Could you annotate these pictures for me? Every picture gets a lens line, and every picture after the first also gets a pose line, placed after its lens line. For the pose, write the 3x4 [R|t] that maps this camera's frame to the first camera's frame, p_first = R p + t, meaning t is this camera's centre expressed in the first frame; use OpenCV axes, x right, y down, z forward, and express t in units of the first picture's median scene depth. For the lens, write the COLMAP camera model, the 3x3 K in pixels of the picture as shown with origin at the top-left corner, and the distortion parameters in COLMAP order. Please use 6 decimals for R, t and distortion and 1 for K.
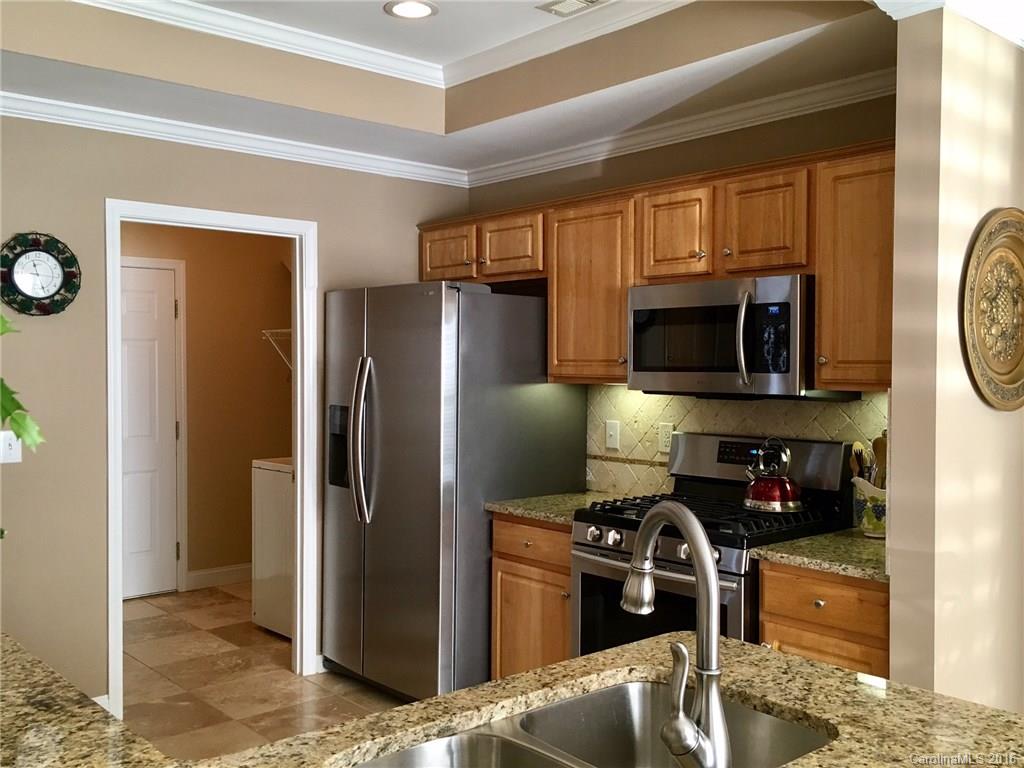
lens RADIAL K [[980.7, 0, 511.3], [0, 980.7, 386.3], [0, 0, 1]] dist [0.024093, 0.000000]
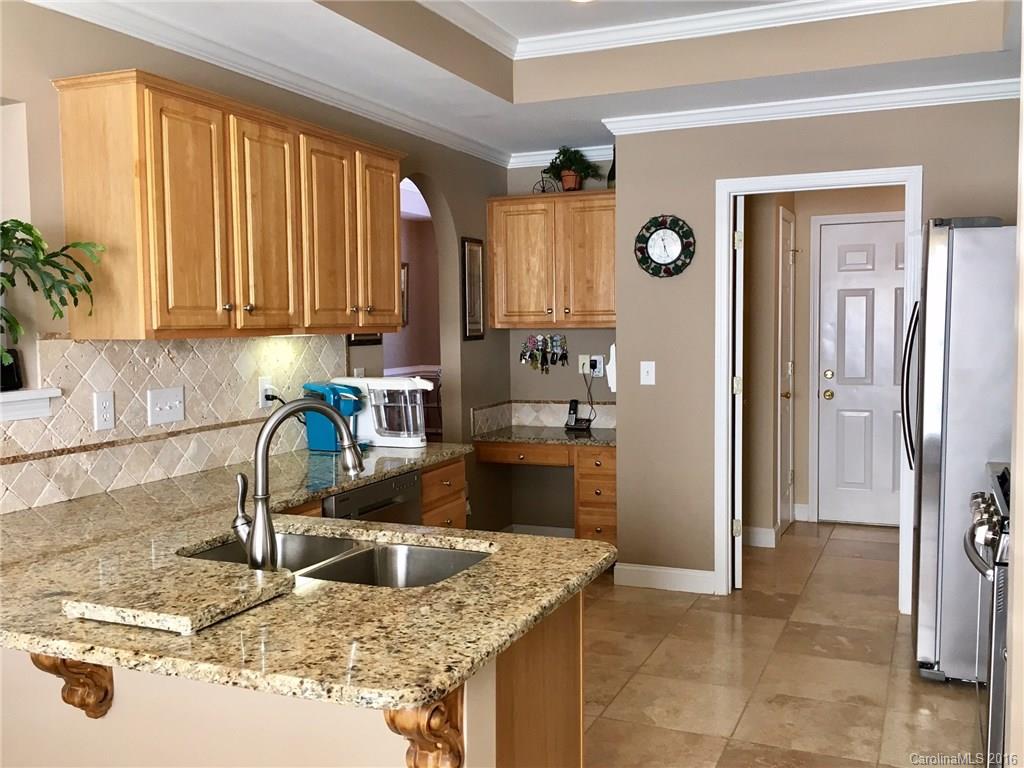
lens RADIAL K [[980.7, 0, 511.0], [0, 980.7, 382.1], [0, 0, 1]] dist [0.024093, 0.000000]
pose [[0.432352, 0.051095, -0.900256, 0.648518], [-0.007011, 0.998554, 0.053307, 0.001636], [0.901678, -0.016736, 0.432085, 0.231411]]
